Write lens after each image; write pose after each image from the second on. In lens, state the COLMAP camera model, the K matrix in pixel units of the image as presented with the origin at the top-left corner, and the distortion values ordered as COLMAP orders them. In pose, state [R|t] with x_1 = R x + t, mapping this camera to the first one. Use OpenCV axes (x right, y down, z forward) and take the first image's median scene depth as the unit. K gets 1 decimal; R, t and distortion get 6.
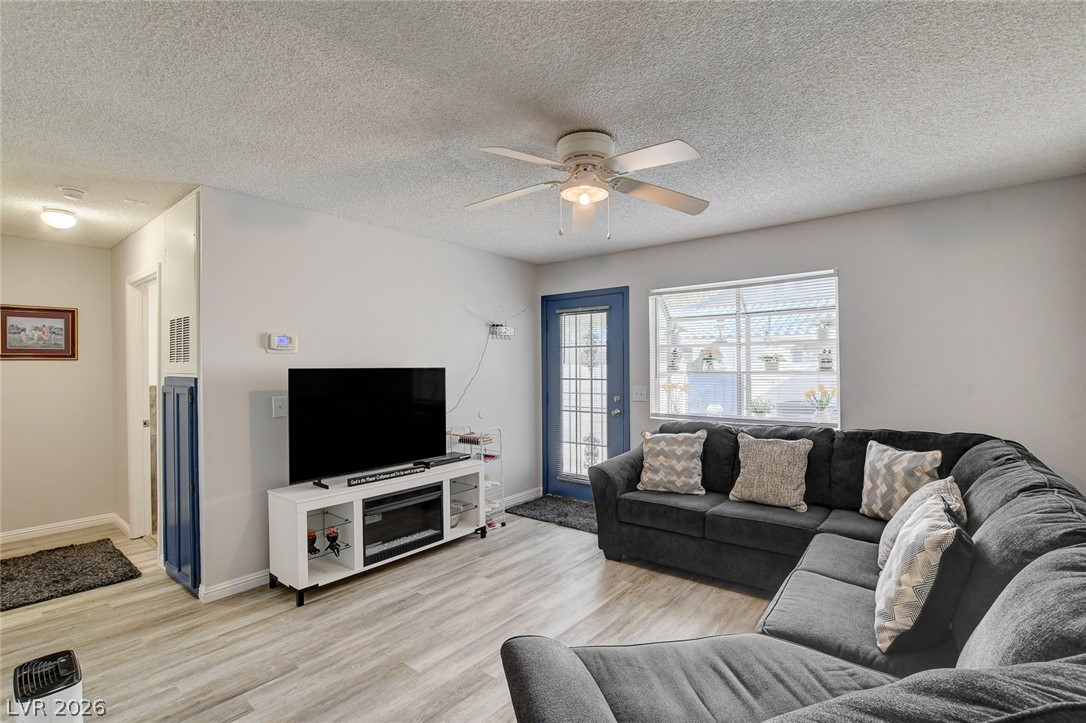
lens RADIAL K [[500.6, 0, 539.2], [0, 500.6, 367.7], [0, 0, 1]] dist [-0.033837, 0.006394]
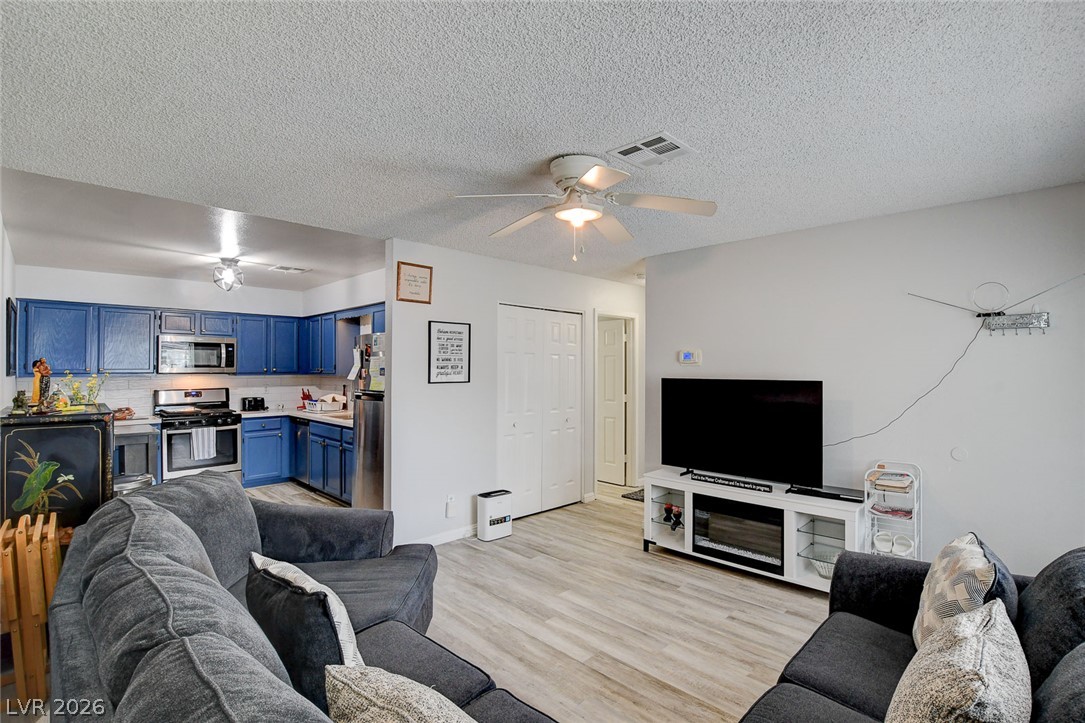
lens RADIAL K [[498.5, 0, 554.1], [0, 498.5, 363.2], [0, 0, 1]] dist [-0.031038, 0.006589]
pose [[-0.086696, -0.005286, -0.996221, 0.774566], [-0.004529, 0.999978, -0.004911, -0.027907], [0.996225, 0.004086, -0.086718, 0.729728]]
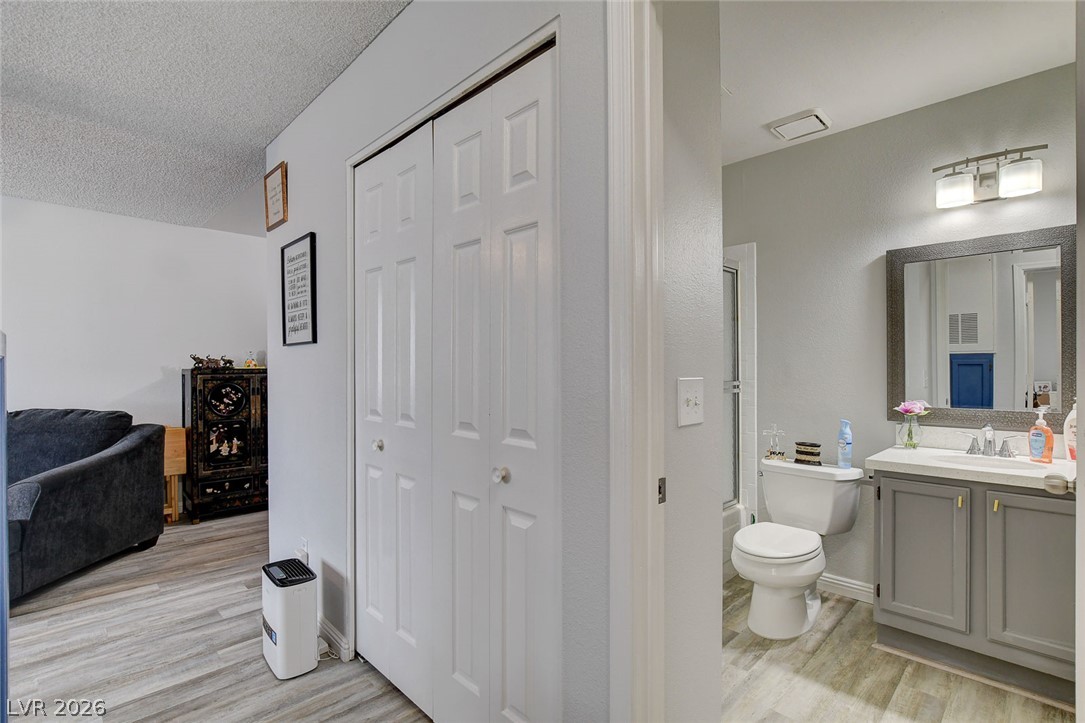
lens RADIAL K [[498.5, 0, 552.1], [0, 498.5, 366.4], [0, 0, 1]] dist [-0.031038, 0.006589]
pose [[-0.996899, 0.008355, 0.078245, -0.841189], [0.008131, 0.999962, -0.003173, 0.051707], [-0.078269, -0.002527, -0.996929, 1.045704]]
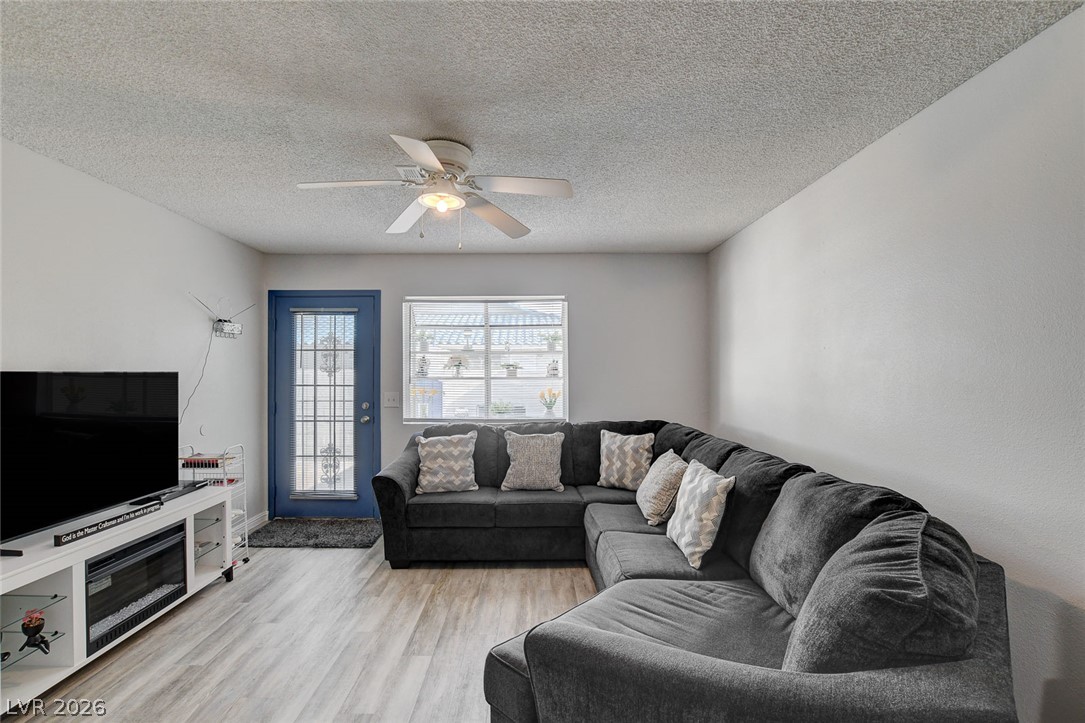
lens RADIAL K [[500.2, 0, 531.3], [0, 500.2, 371.1], [0, 0, 1]] dist [-0.033837, 0.006394]
pose [[0.776174, 0.008062, 0.630467, -0.282146], [-0.004371, 0.999963, -0.007406, 0.001497], [-0.630504, 0.002993, 0.776180, 0.072765]]
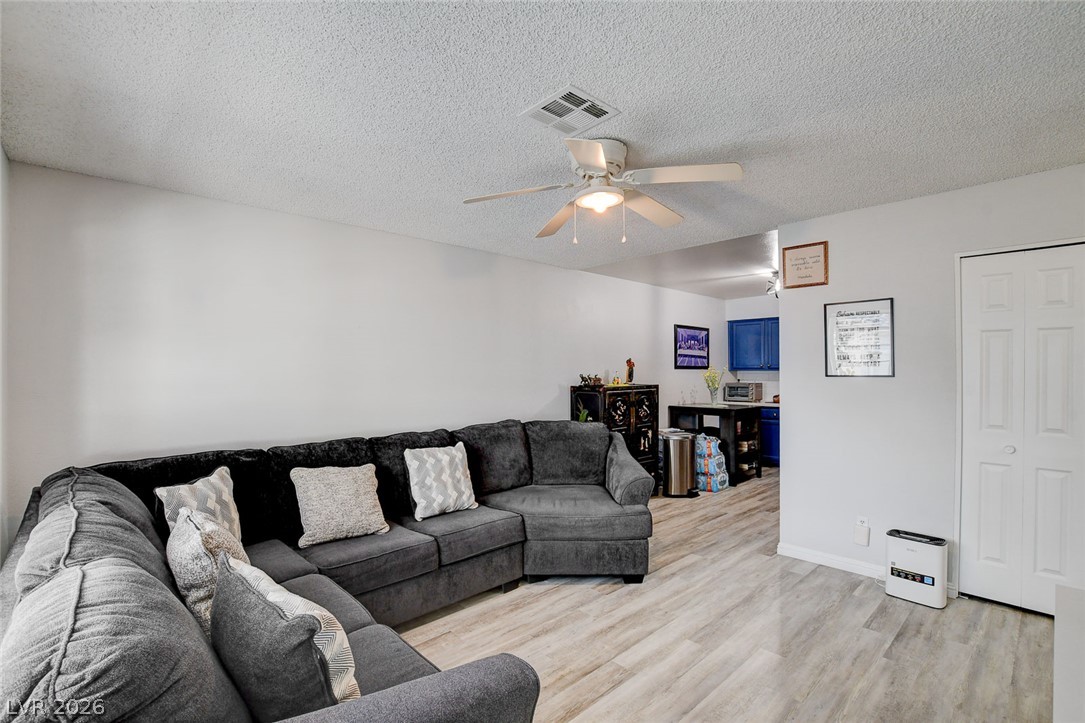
lens RADIAL K [[498.5, 0, 559.0], [0, 498.5, 366.0], [0, 0, 1]] dist [-0.031038, 0.006589]
pose [[-0.994074, 0.011774, 0.108068, 0.049364], [0.011285, 0.999923, -0.005139, -0.006158], [-0.108121, -0.003889, -0.994130, 1.406003]]
